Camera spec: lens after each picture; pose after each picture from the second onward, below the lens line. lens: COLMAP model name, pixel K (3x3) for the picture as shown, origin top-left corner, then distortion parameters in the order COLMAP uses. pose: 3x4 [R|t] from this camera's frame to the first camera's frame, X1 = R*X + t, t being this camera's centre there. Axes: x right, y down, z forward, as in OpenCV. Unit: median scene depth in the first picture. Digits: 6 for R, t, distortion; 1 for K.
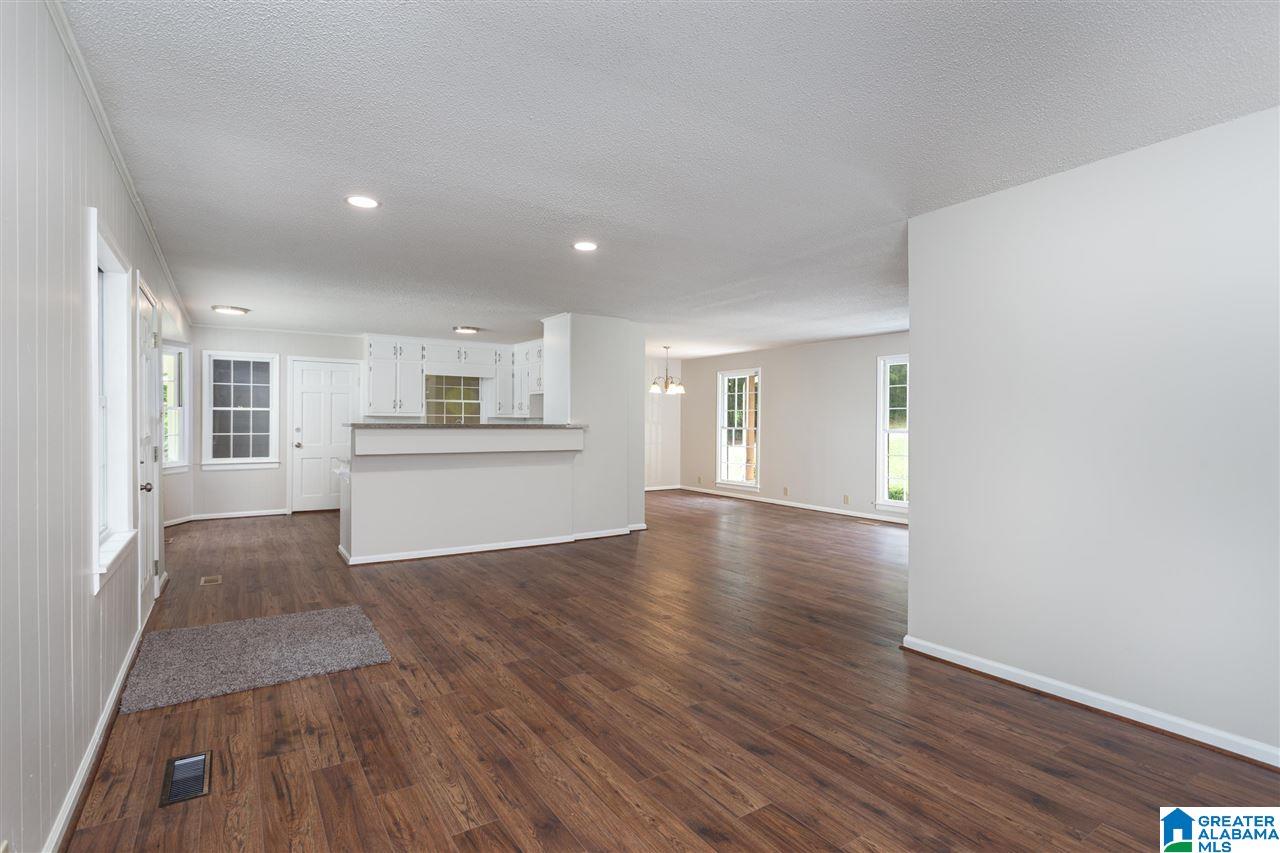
lens RADIAL K [[616.6, 0, 629.4], [0, 616.6, 426.9], [0, 0, 1]] dist [0.016274, 0.000534]
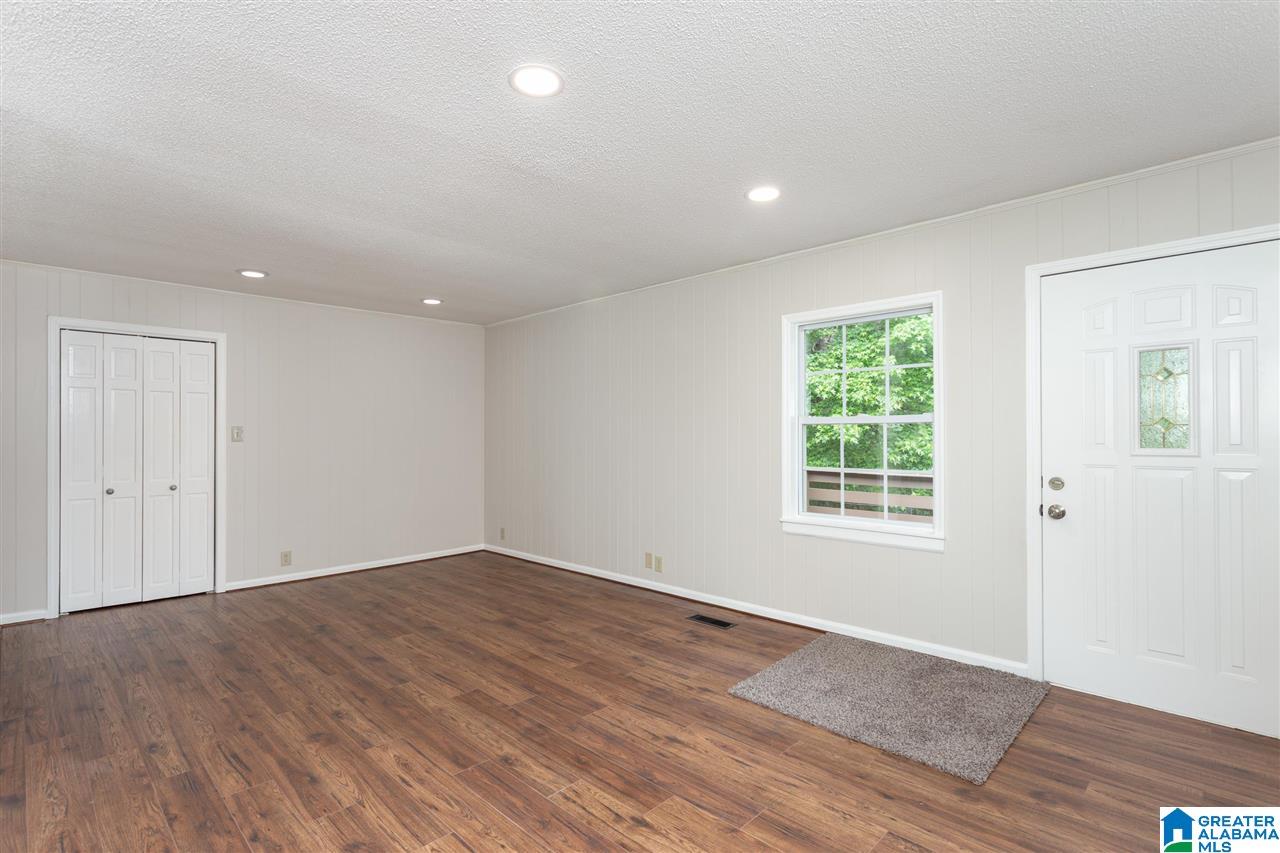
lens RADIAL K [[616.6, 0, 634.1], [0, 616.6, 434.5], [0, 0, 1]] dist [0.016274, 0.000534]
pose [[-0.977546, -0.002814, -0.210703, -0.064997], [-0.002728, 0.999996, -0.000699, -0.002577], [0.210704, -0.000108, -0.977550, 2.156057]]
